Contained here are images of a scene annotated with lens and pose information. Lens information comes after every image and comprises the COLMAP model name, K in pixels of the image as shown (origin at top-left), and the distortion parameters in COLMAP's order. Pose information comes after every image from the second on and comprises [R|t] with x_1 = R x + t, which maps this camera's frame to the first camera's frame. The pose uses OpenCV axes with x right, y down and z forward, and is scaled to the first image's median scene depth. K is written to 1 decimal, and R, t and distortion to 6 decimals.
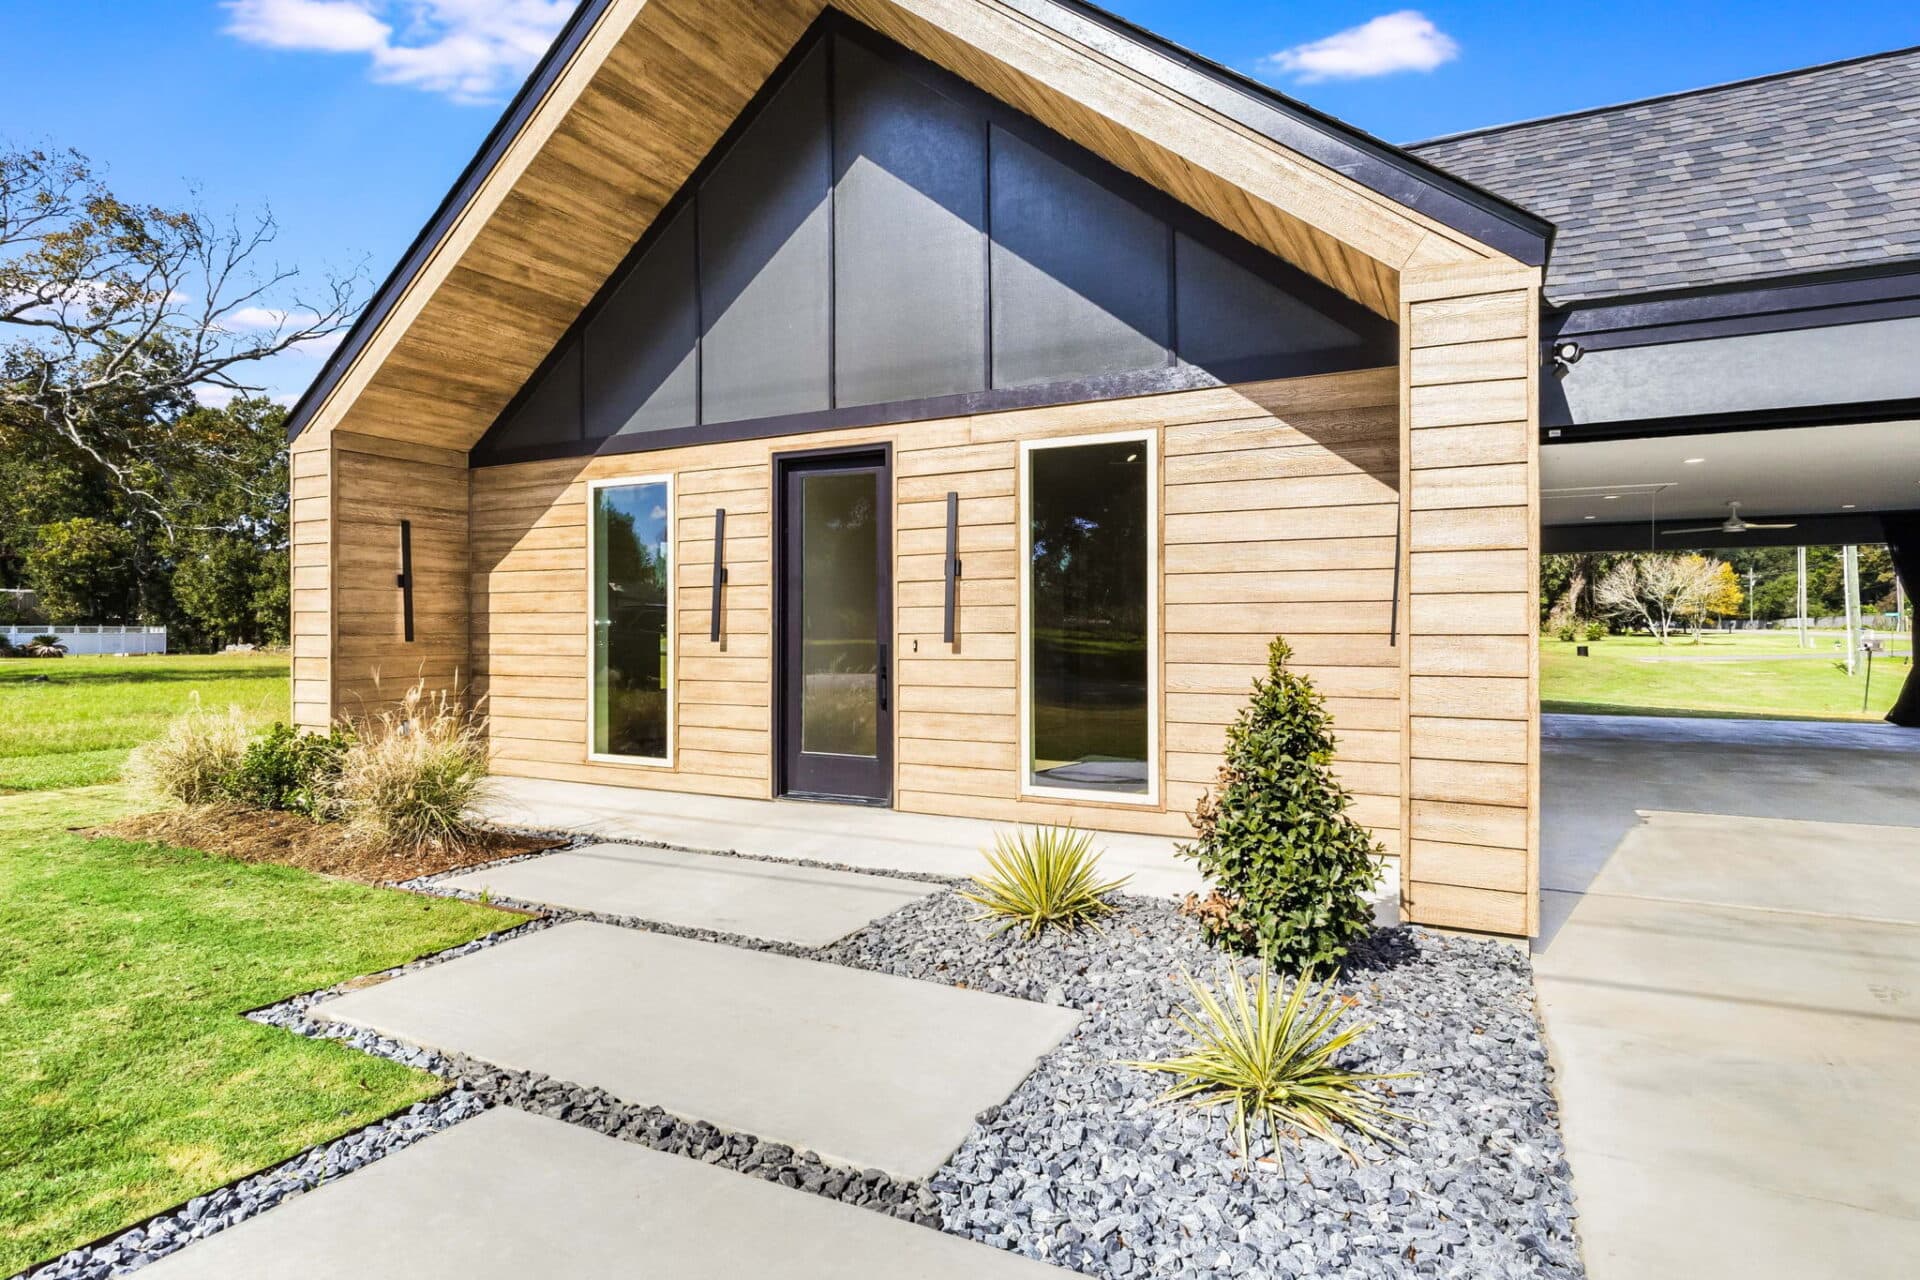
lens RADIAL K [[1018.9, 0, 960.4], [0, 1018.9, 621.4], [0, 0, 1]] dist [-0.003446, 0.000133]
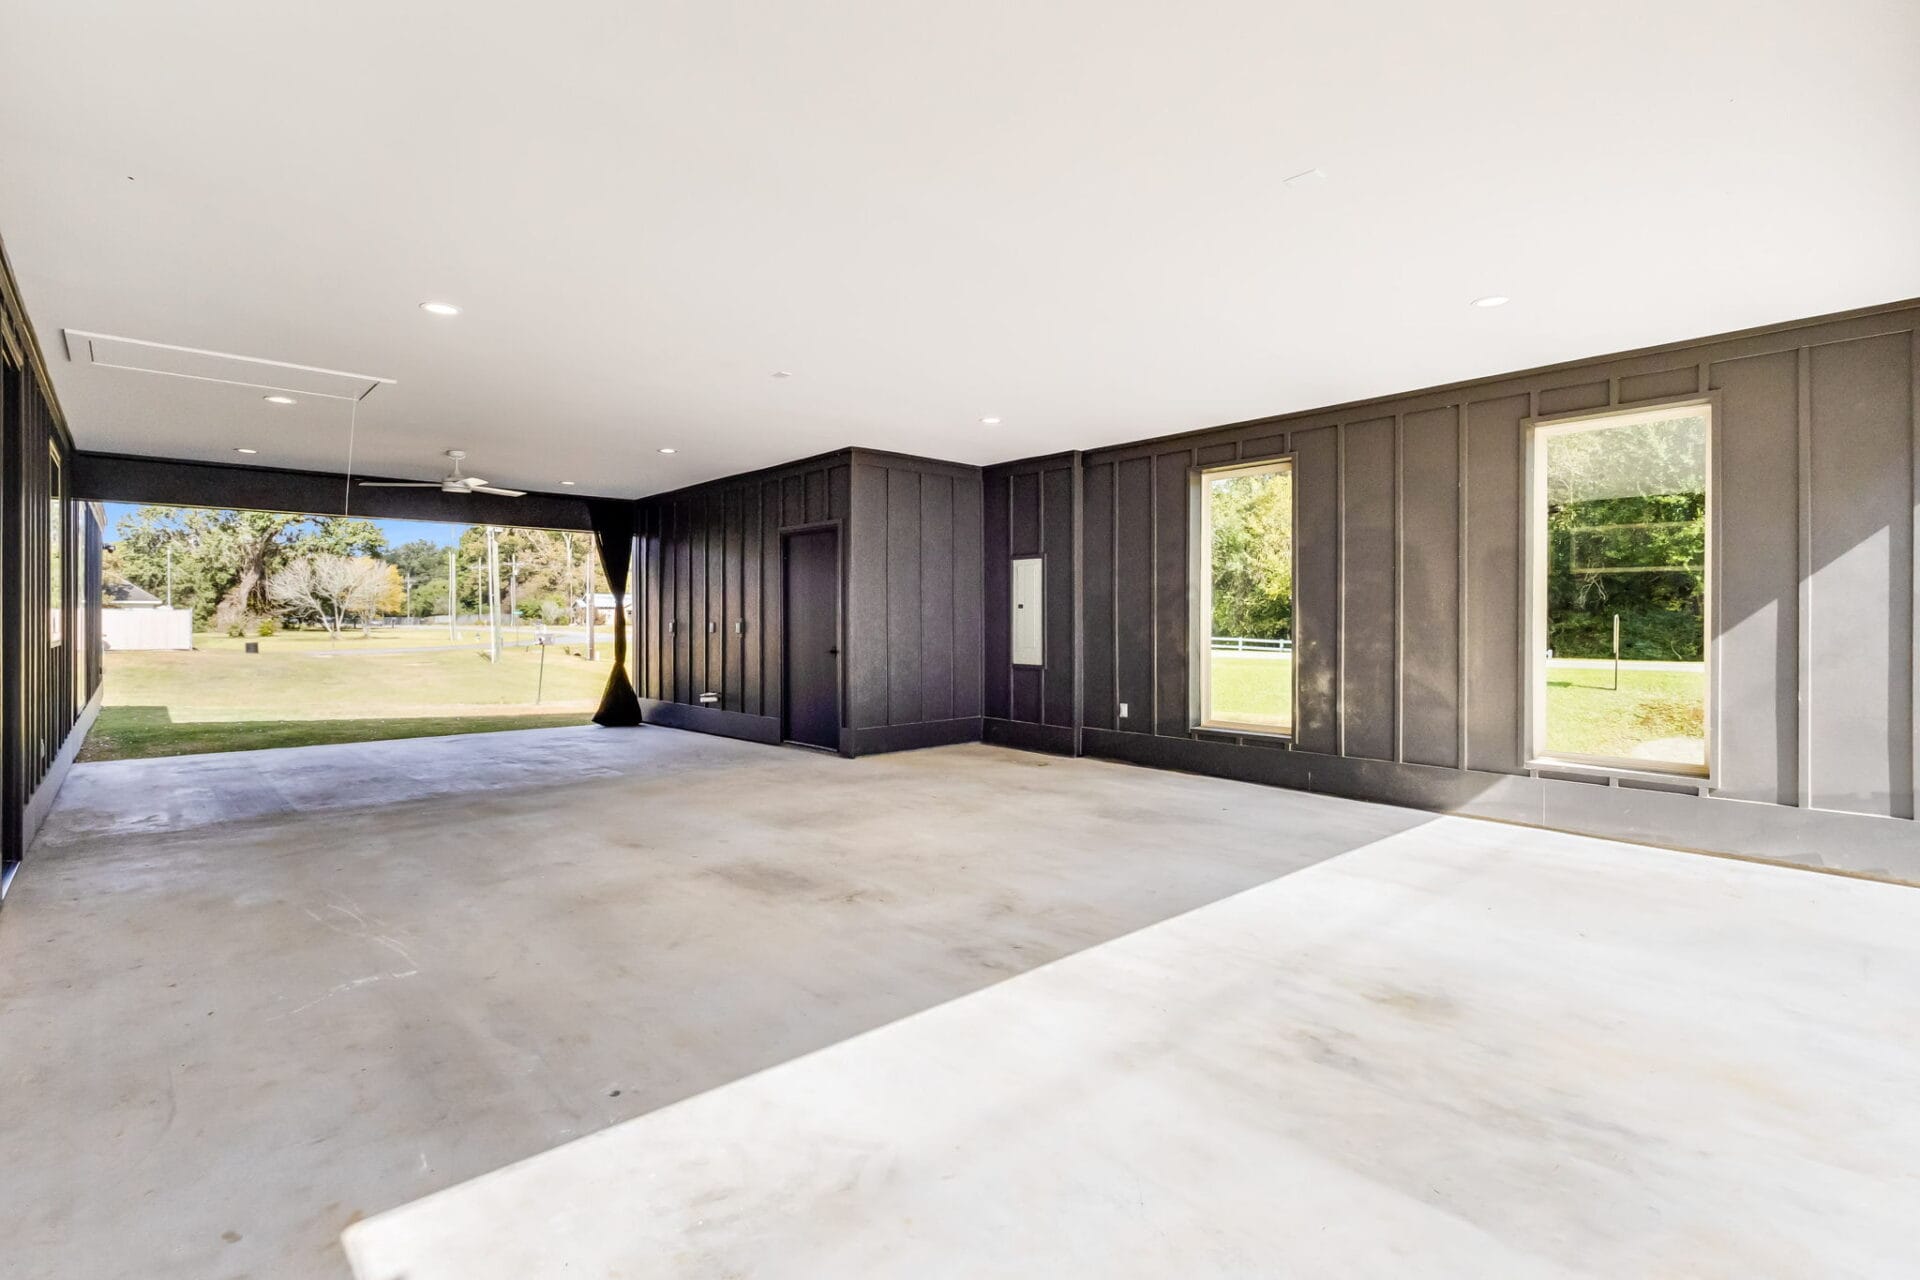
lens RADIAL K [[886.4, 0, 945.9], [0, 886.4, 622.2], [0, 0, 1]] dist [0.003205, 0.000848]
pose [[0.354086, 0.002585, 0.935209, 0.456423], [-0.006942, 0.999976, -0.000136, 0.007548], [-0.935187, -0.006444, 0.354095, 0.707785]]
